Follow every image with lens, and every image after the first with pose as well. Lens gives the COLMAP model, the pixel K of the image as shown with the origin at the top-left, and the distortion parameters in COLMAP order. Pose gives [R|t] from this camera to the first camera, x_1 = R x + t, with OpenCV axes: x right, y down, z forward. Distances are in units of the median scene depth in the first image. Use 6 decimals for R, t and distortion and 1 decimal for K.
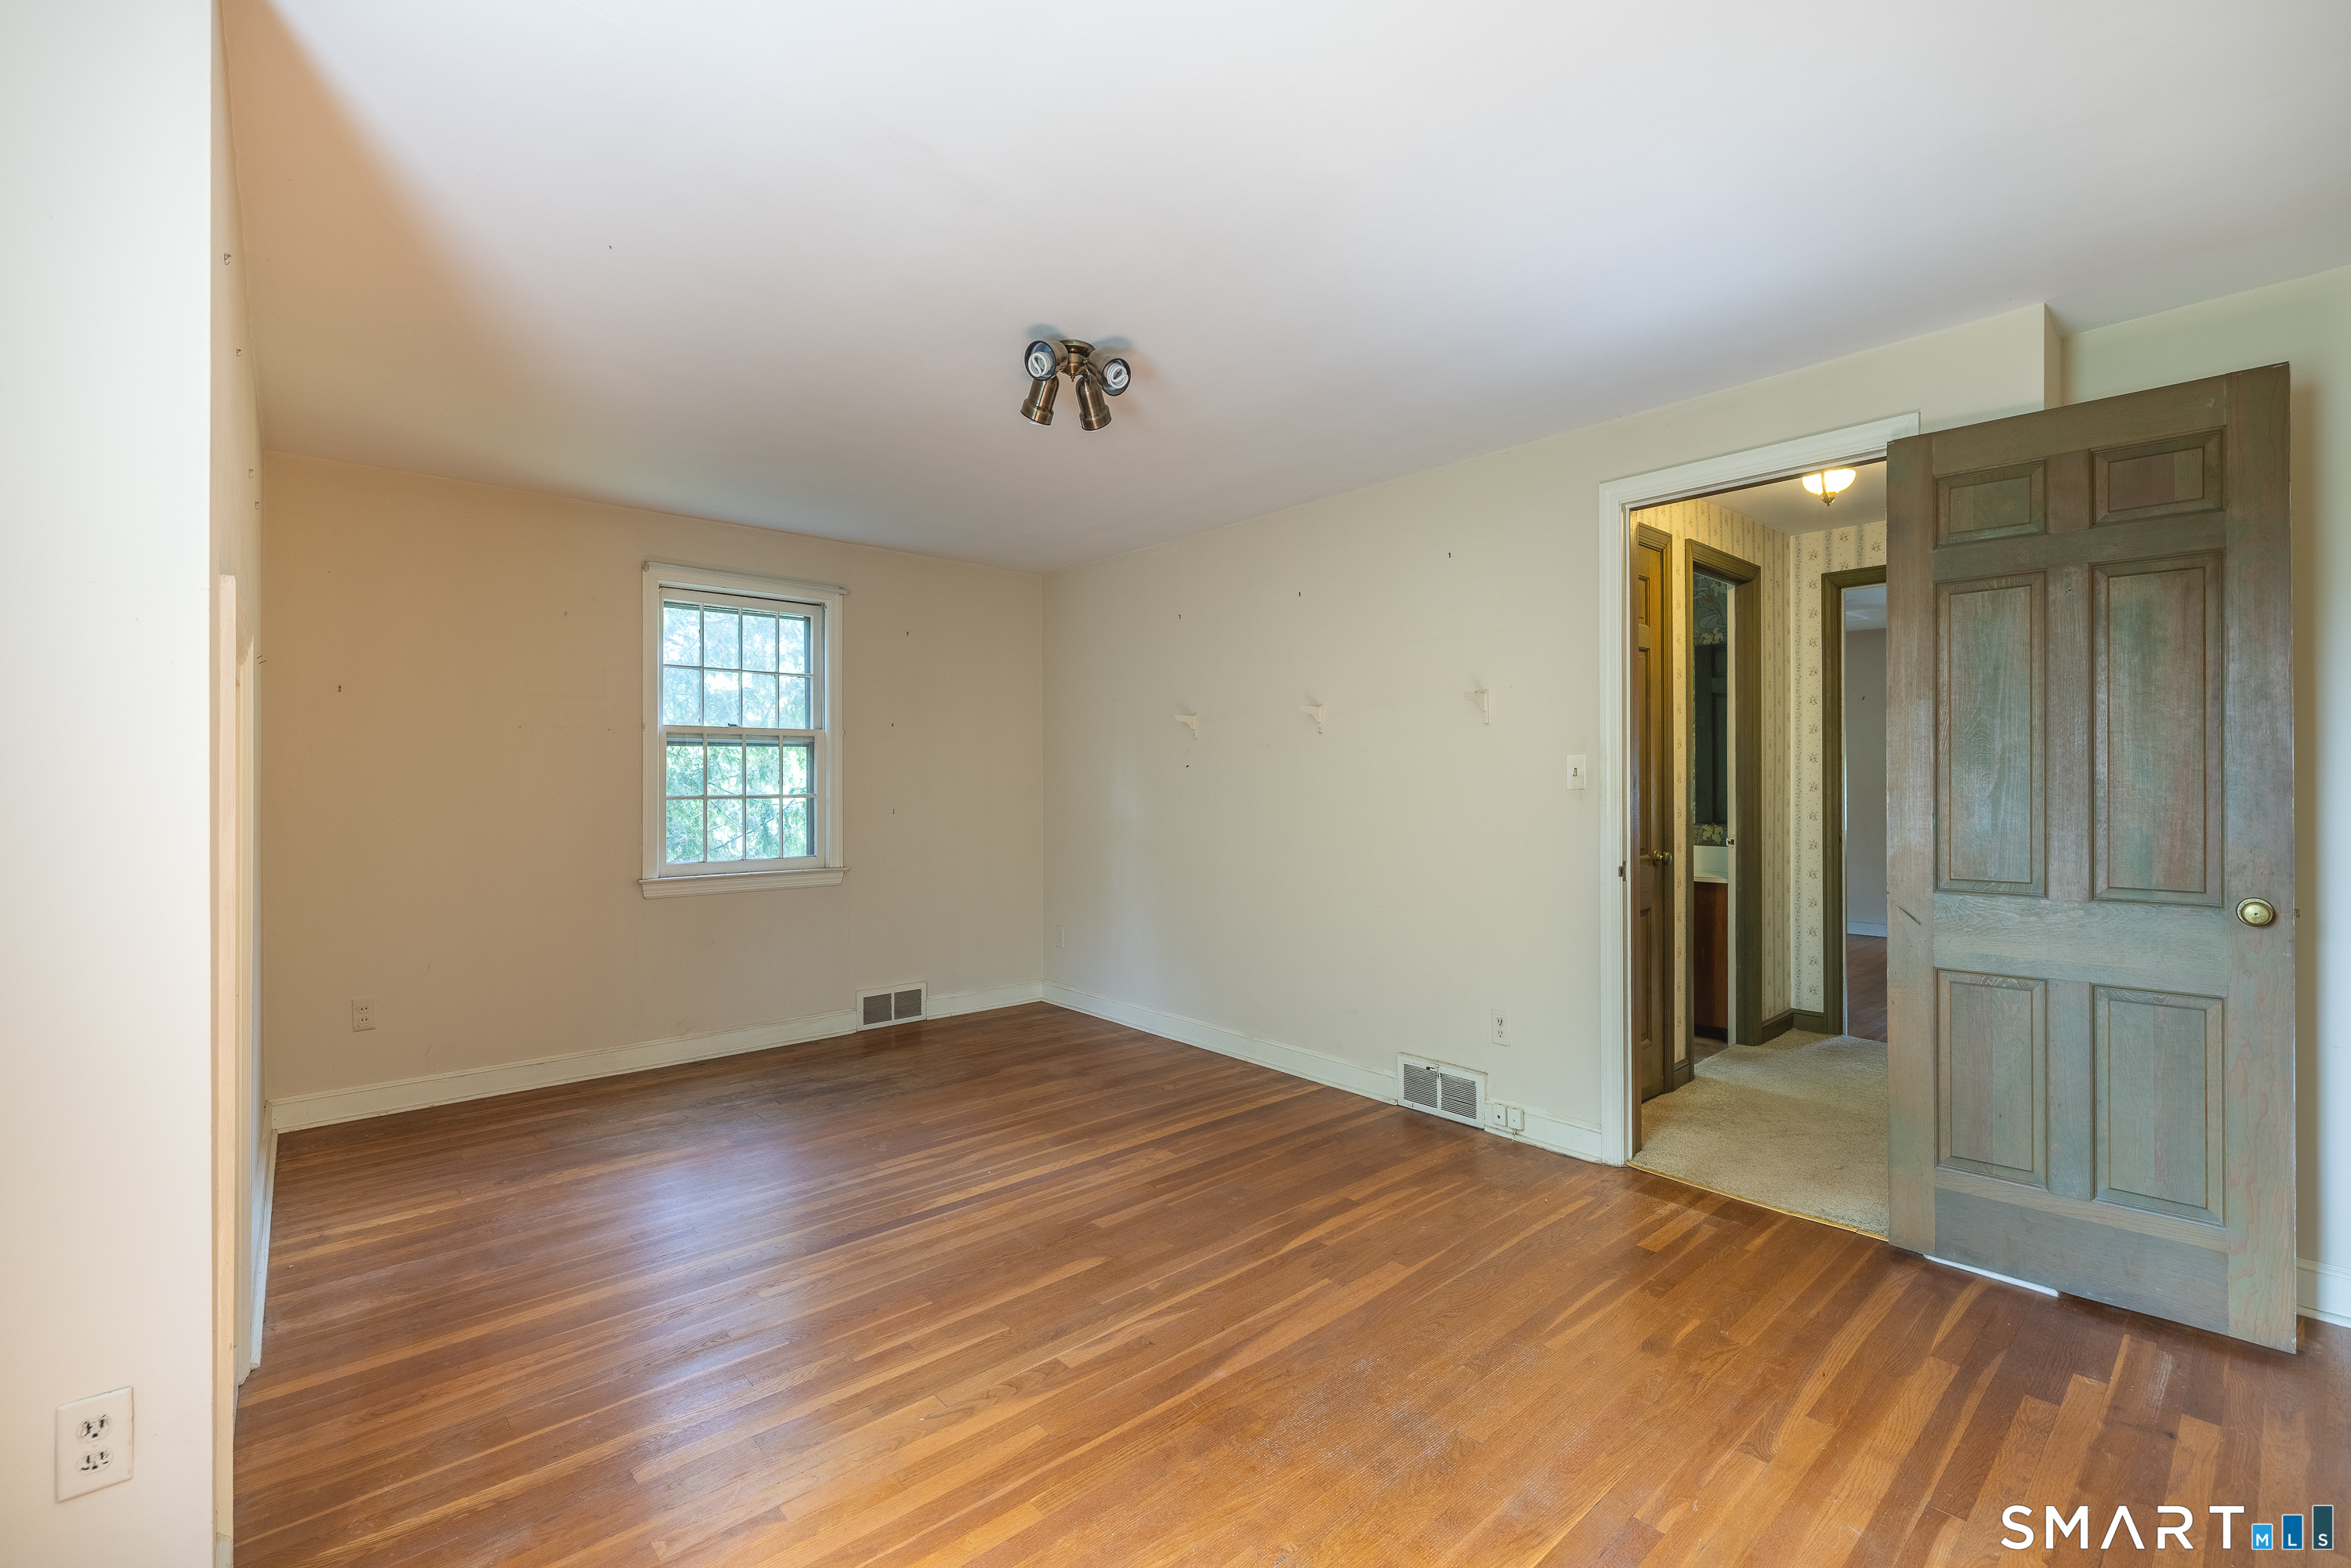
lens RADIAL K [[1026.0, 0, 1165.4], [0, 1026.0, 789.6], [0, 0, 1]] dist [0.006297, -0.001420]
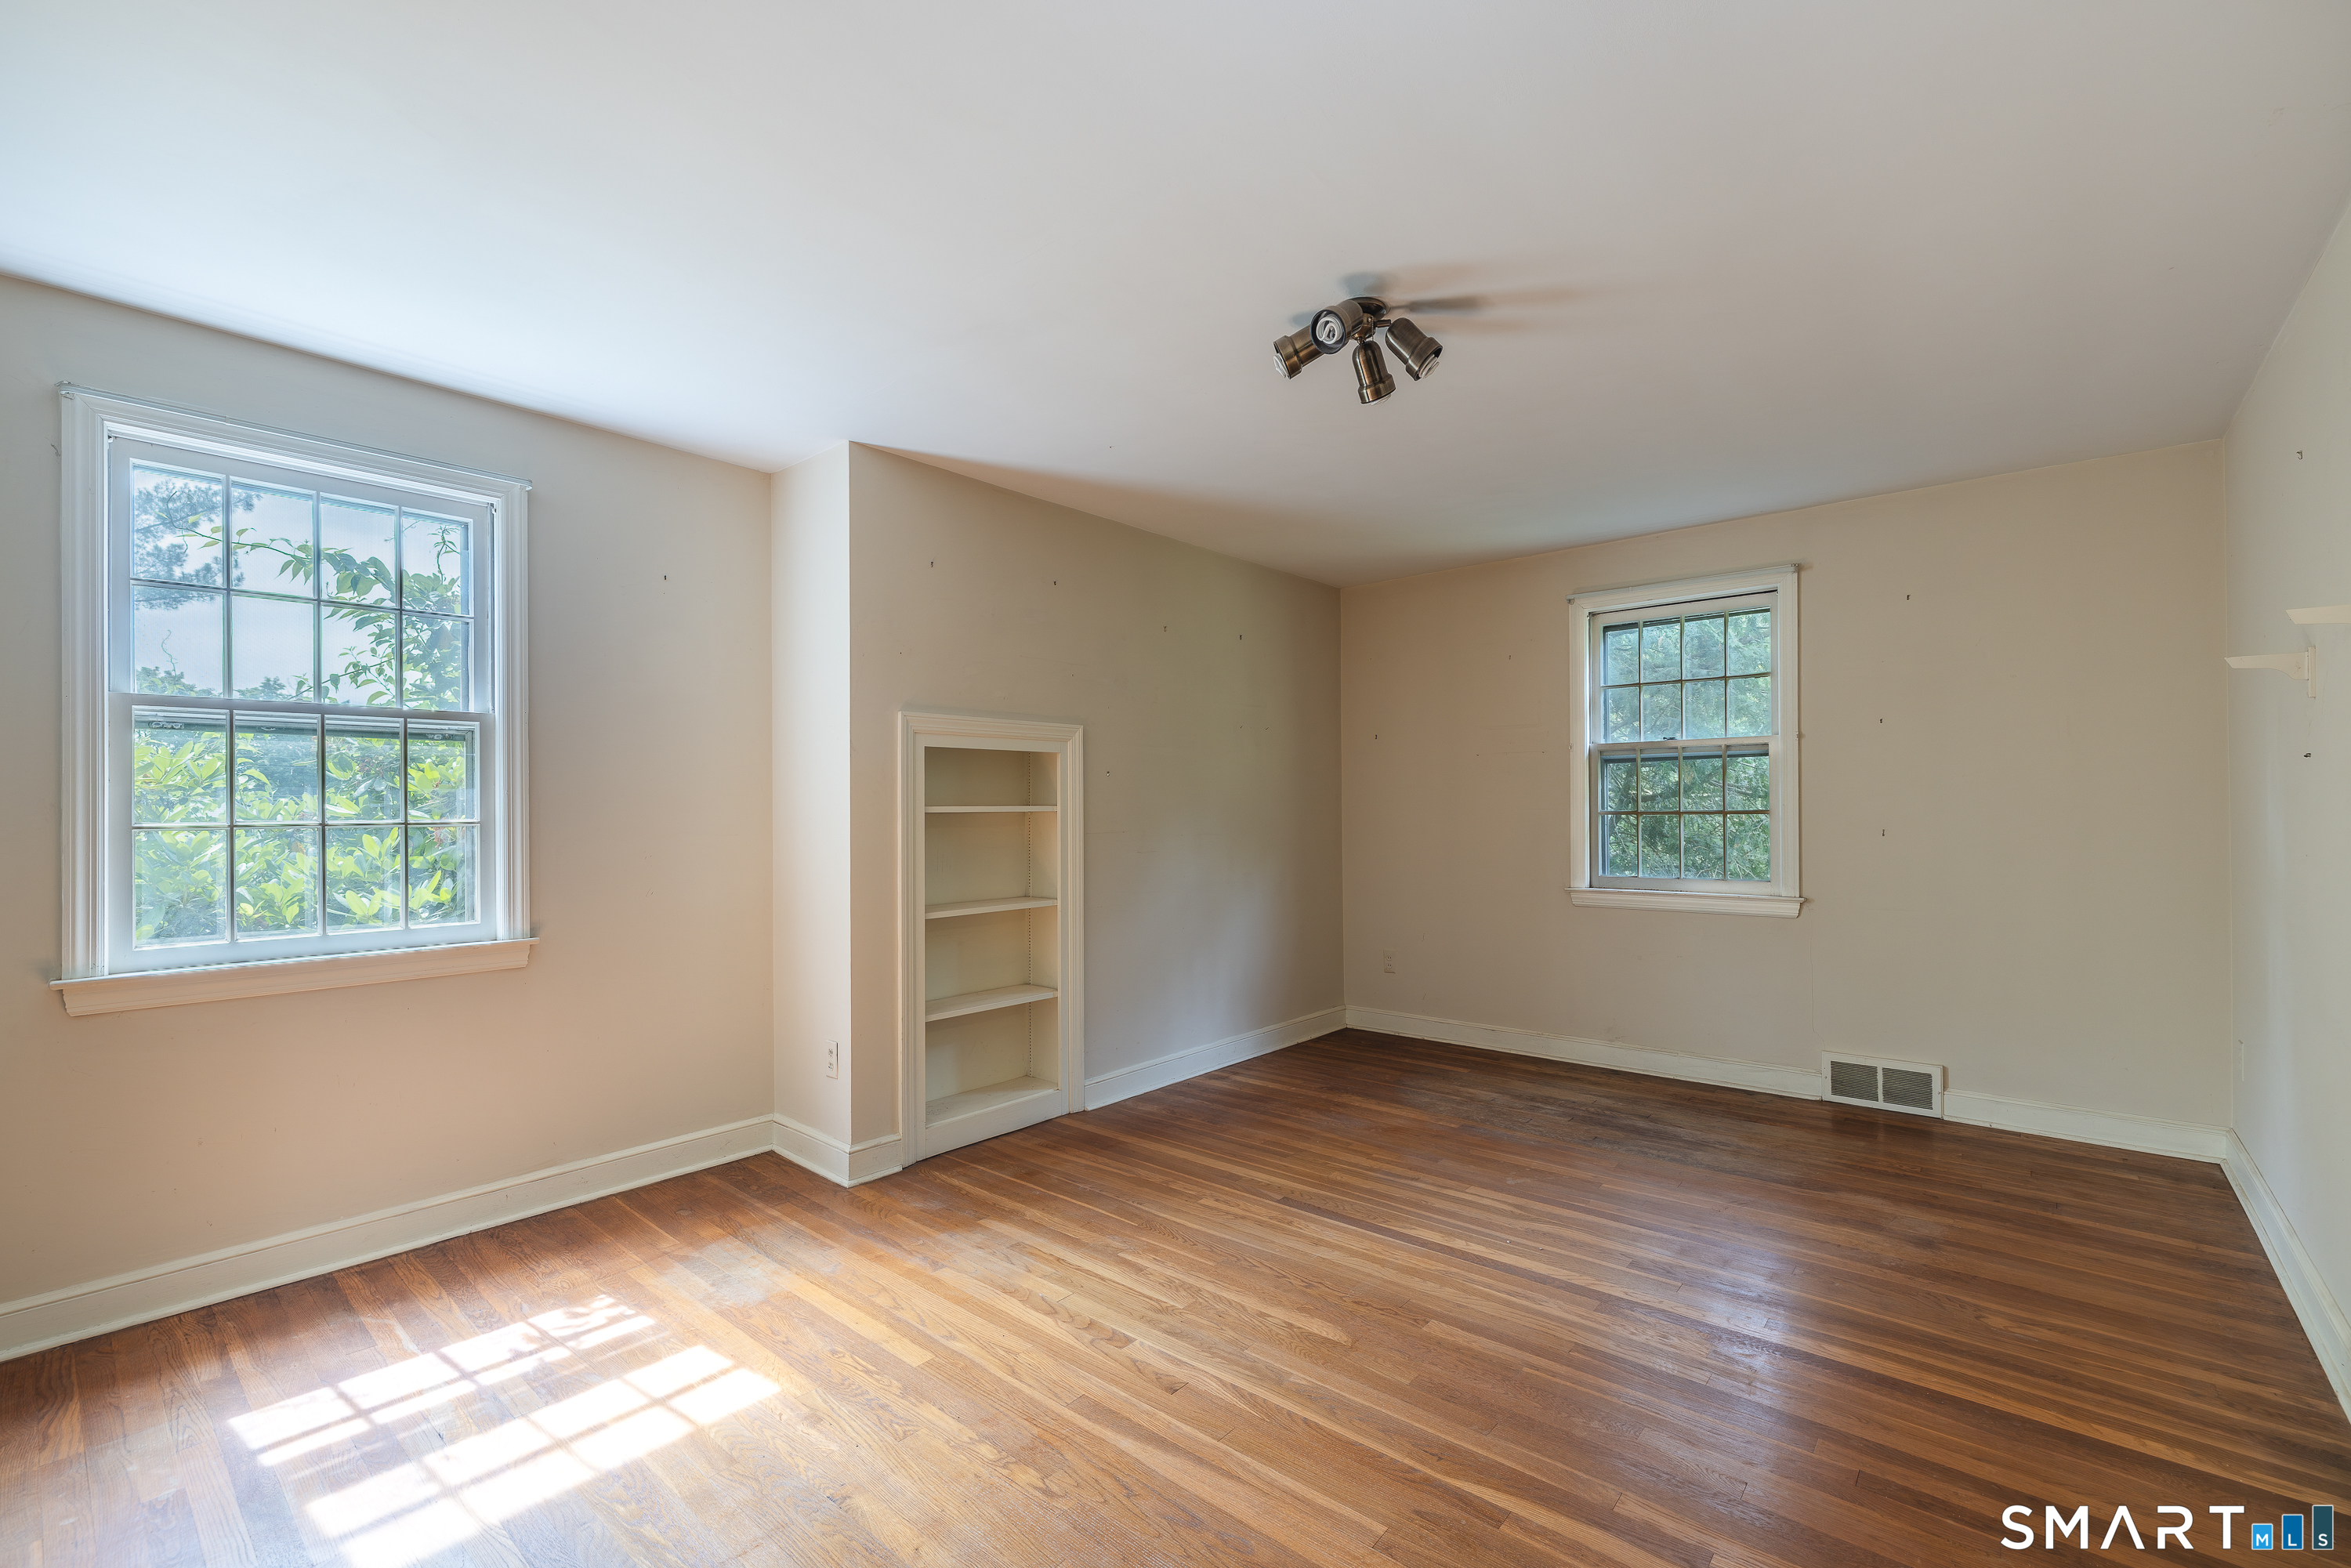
lens RADIAL K [[946.2, 0, 1172.7], [0, 946.2, 800.8], [0, 0, 1]] dist [0.001826, 0.000359]
pose [[0.156542, -0.009247, -0.987628, 0.618252], [0.001978, 0.999957, -0.009049, 0.005945], [0.987669, -0.000537, 0.156554, 0.632079]]
